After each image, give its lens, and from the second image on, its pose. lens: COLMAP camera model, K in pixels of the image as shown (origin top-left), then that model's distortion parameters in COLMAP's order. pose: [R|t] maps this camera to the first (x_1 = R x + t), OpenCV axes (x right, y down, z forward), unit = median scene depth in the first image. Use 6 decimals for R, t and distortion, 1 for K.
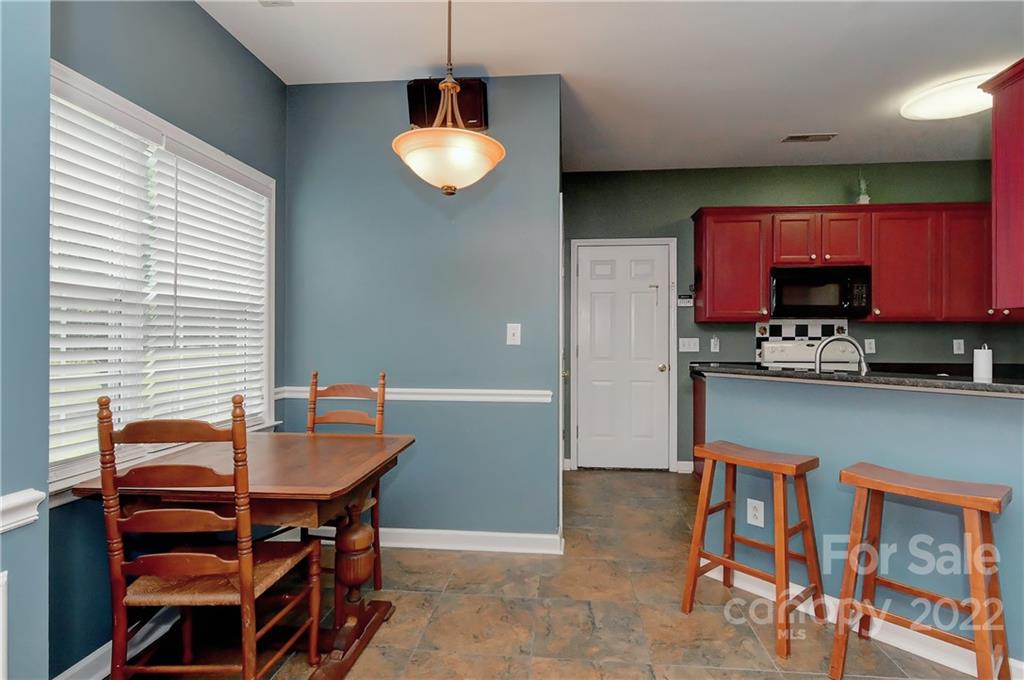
lens RADIAL K [[499.1, 0, 512.0], [0, 499.1, 340.0], [0, 0, 1]] dist [-0.009145, -0.000104]
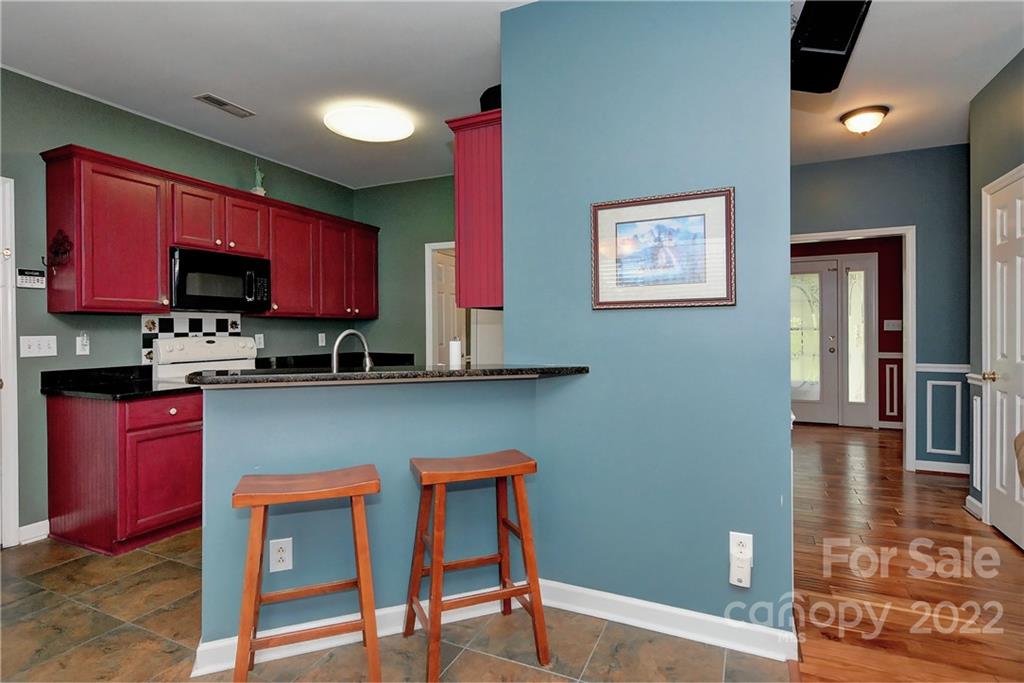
lens RADIAL K [[517.6, 0, 498.5], [0, 517.6, 332.5], [0, 0, 1]] dist [-0.001921, -0.000422]
pose [[0.345725, -0.009166, 0.938291, -0.081802], [0.014480, 0.999885, 0.004432, -0.002717], [-0.938224, 0.012054, 0.345818, 0.195823]]
